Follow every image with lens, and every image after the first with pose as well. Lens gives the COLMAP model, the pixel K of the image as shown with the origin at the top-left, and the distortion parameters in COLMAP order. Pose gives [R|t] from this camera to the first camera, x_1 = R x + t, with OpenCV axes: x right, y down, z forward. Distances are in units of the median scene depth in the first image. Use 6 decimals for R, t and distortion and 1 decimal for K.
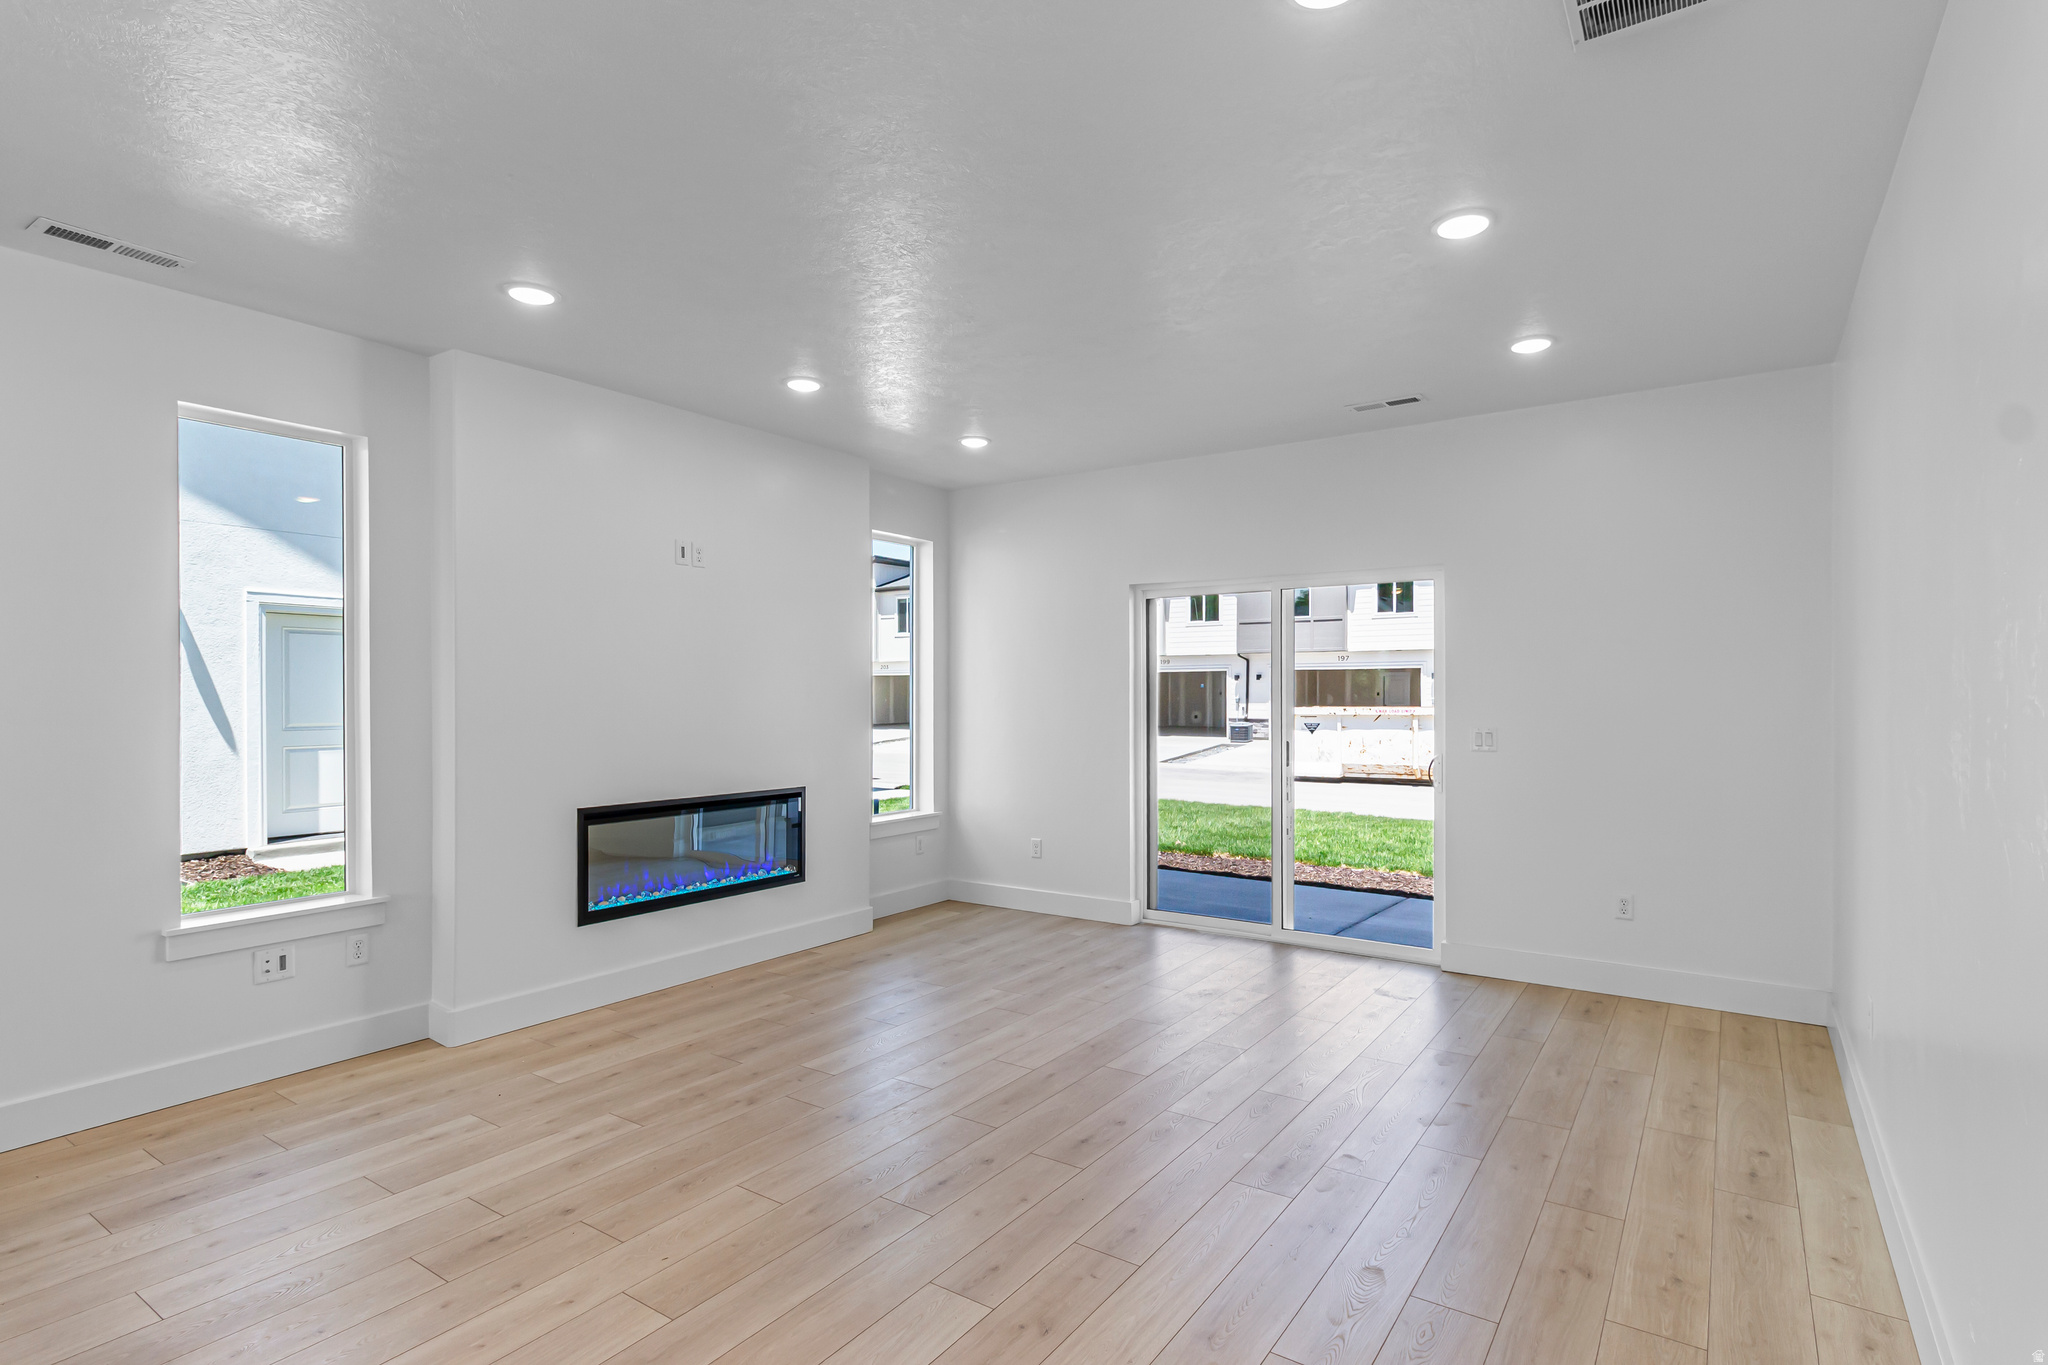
lens RADIAL K [[996.9, 0, 1009.9], [0, 996.9, 689.2], [0, 0, 1]] dist [0.002967, 0.000068]
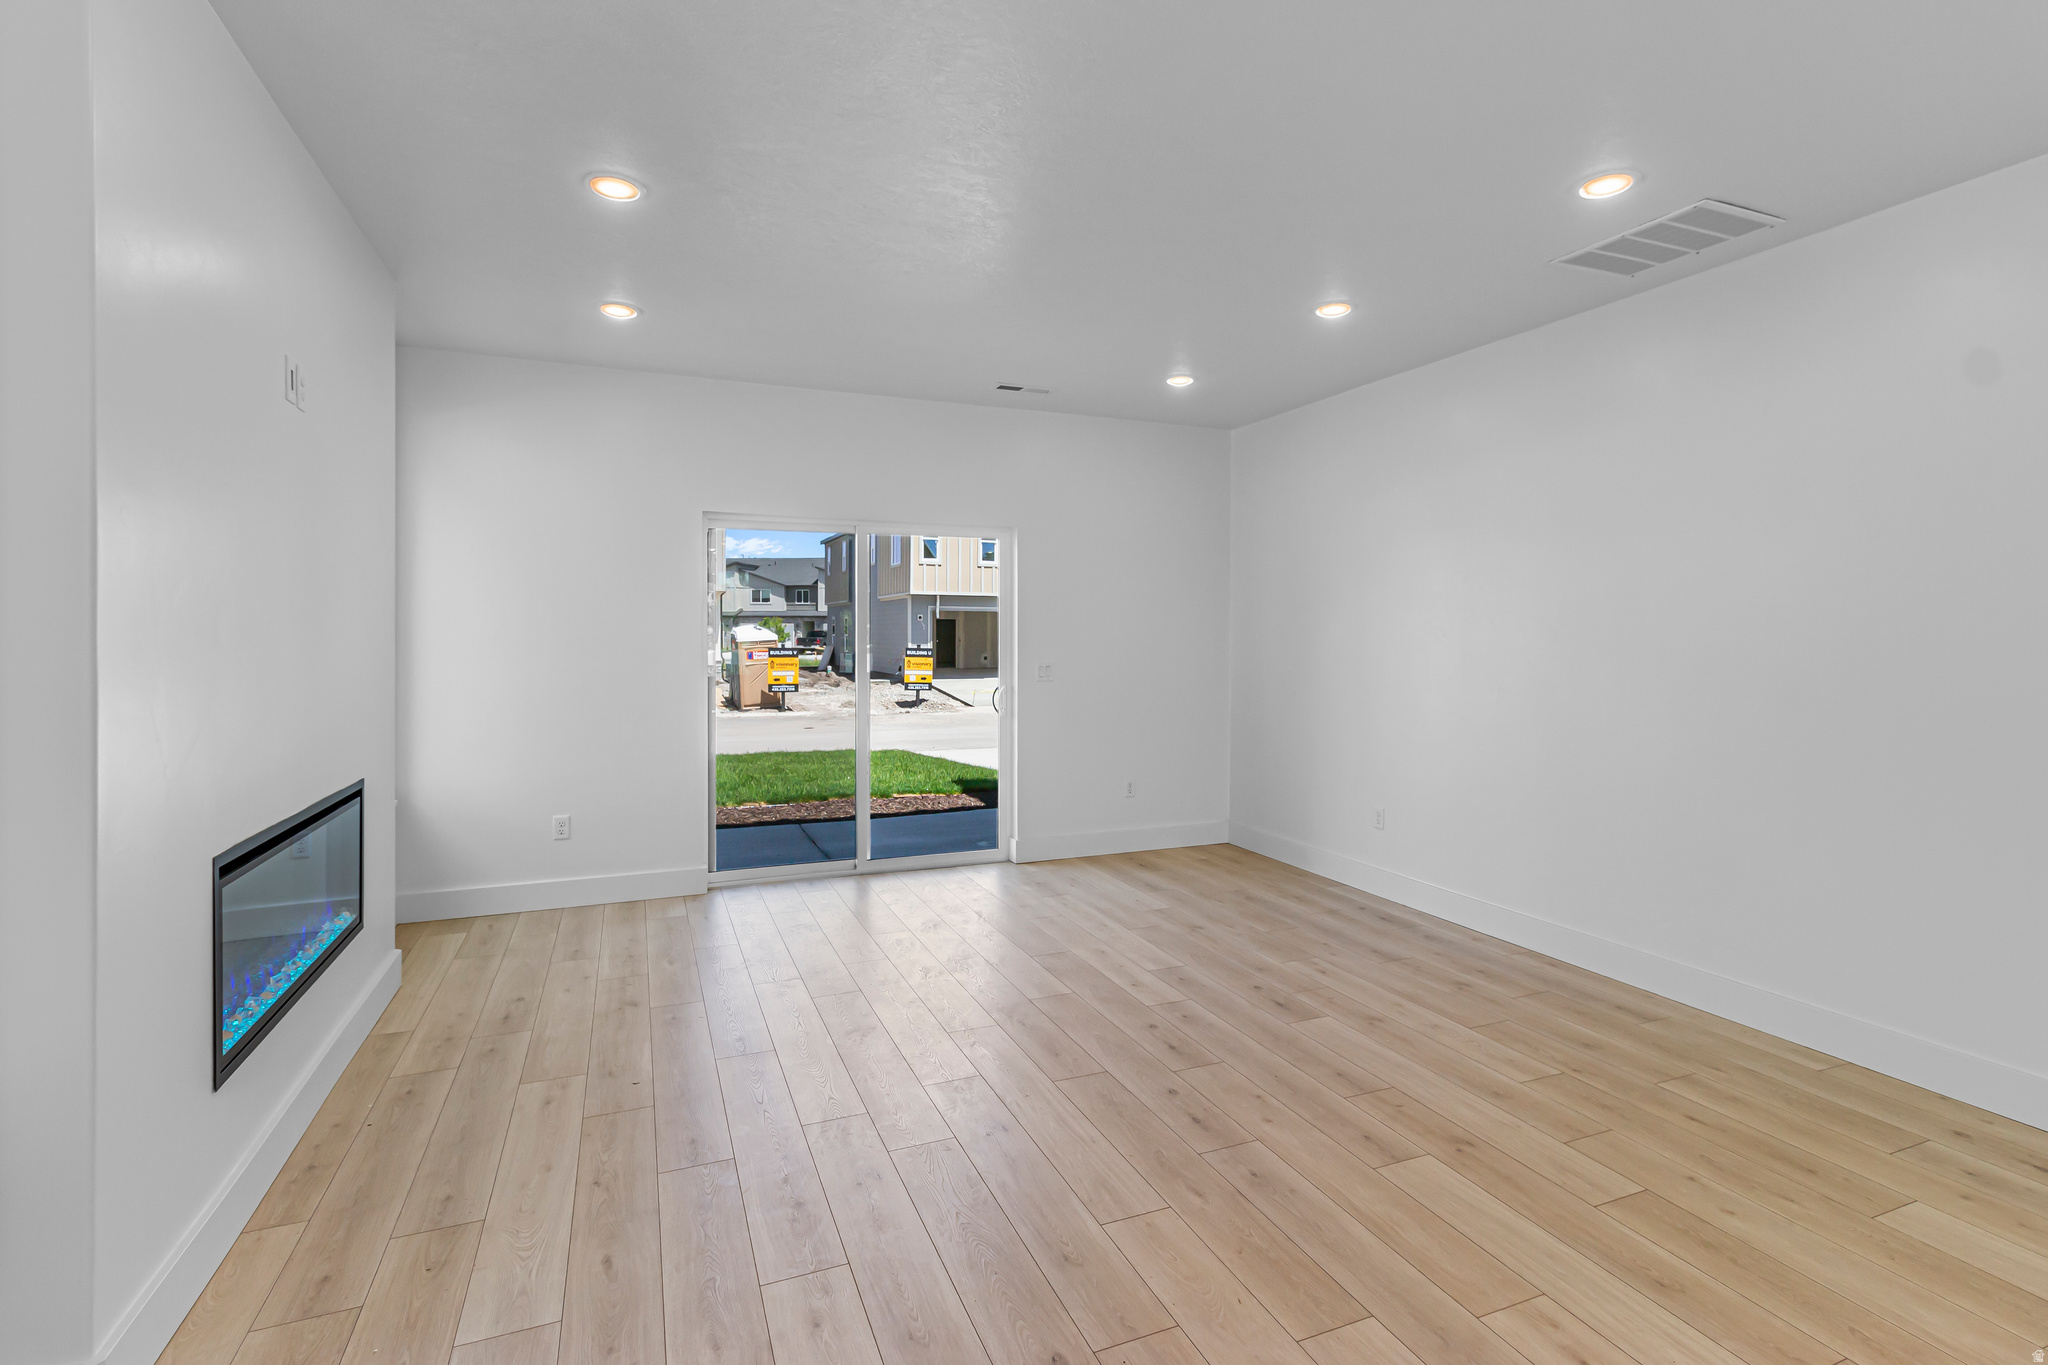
lens RADIAL K [[975.5, 0, 1022.9], [0, 975.5, 666.4], [0, 0, 1]] dist [0.003927, -0.001199]
pose [[0.542494, -0.023042, 0.839744, -0.540947], [-0.006962, 0.999466, 0.031922, 0.003955], [-0.840031, -0.023164, 0.542044, 0.344900]]
